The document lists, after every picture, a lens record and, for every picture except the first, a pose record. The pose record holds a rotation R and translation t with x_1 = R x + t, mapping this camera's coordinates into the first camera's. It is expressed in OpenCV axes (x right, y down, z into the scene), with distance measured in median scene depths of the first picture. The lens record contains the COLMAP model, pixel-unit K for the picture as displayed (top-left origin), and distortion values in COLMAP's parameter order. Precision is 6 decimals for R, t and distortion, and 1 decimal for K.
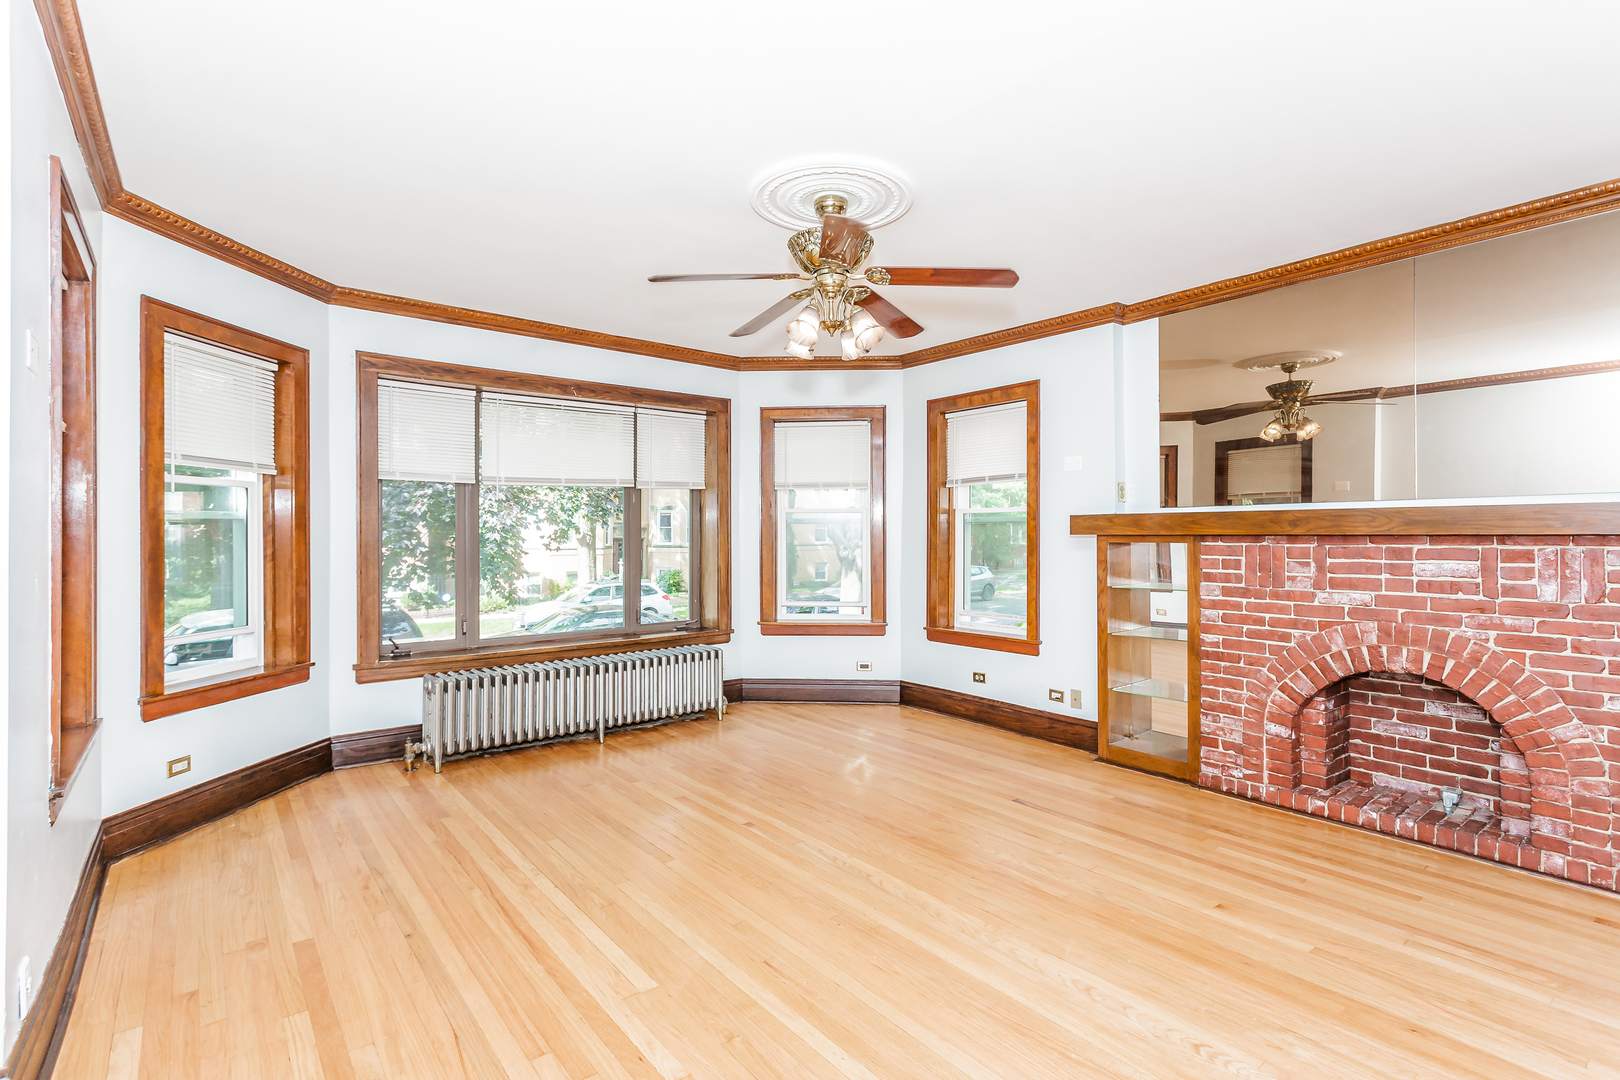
lens RADIAL K [[793.4, 0, 810.0], [0, 793.4, 540.0], [0, 0, 1]] dist [0.000724, 0.000510]
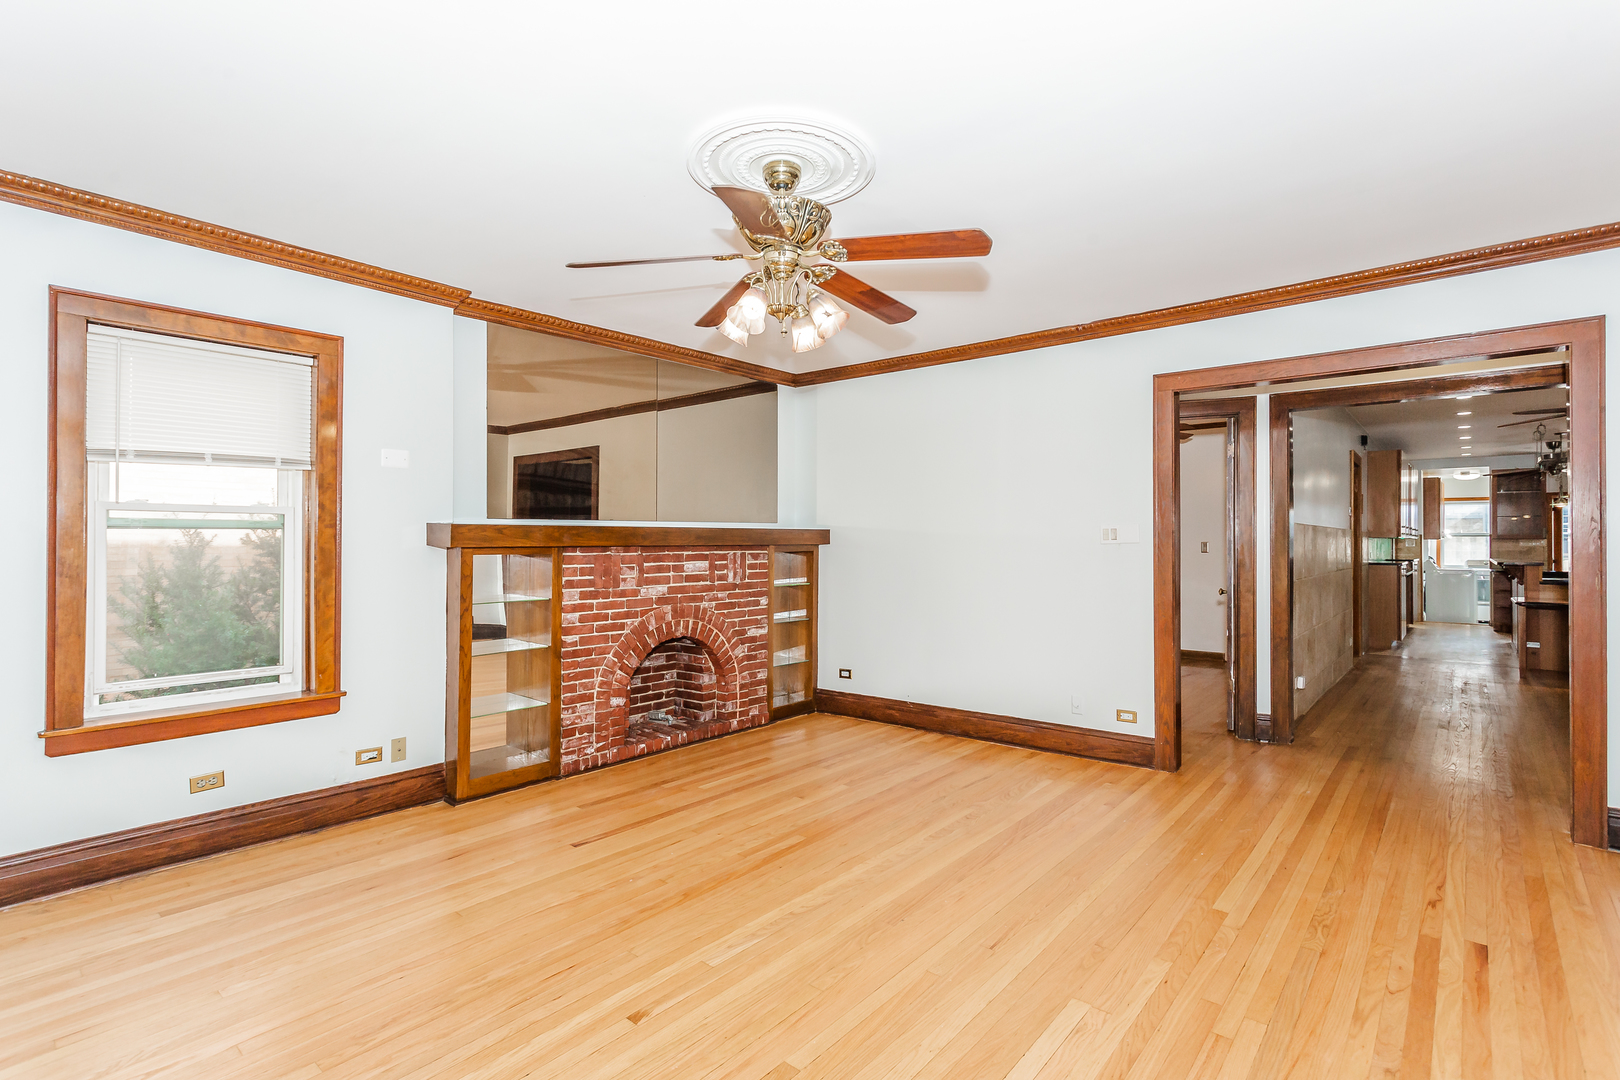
lens RADIAL K [[793.4, 0, 810.0], [0, 793.4, 540.0], [0, 0, 1]] dist [0.000724, 0.000510]
pose [[-0.221943, -0.001197, 0.975059, -0.703348], [0.005349, 0.999983, 0.002445, -0.017237], [-0.975045, 0.005758, -0.221932, 0.986954]]
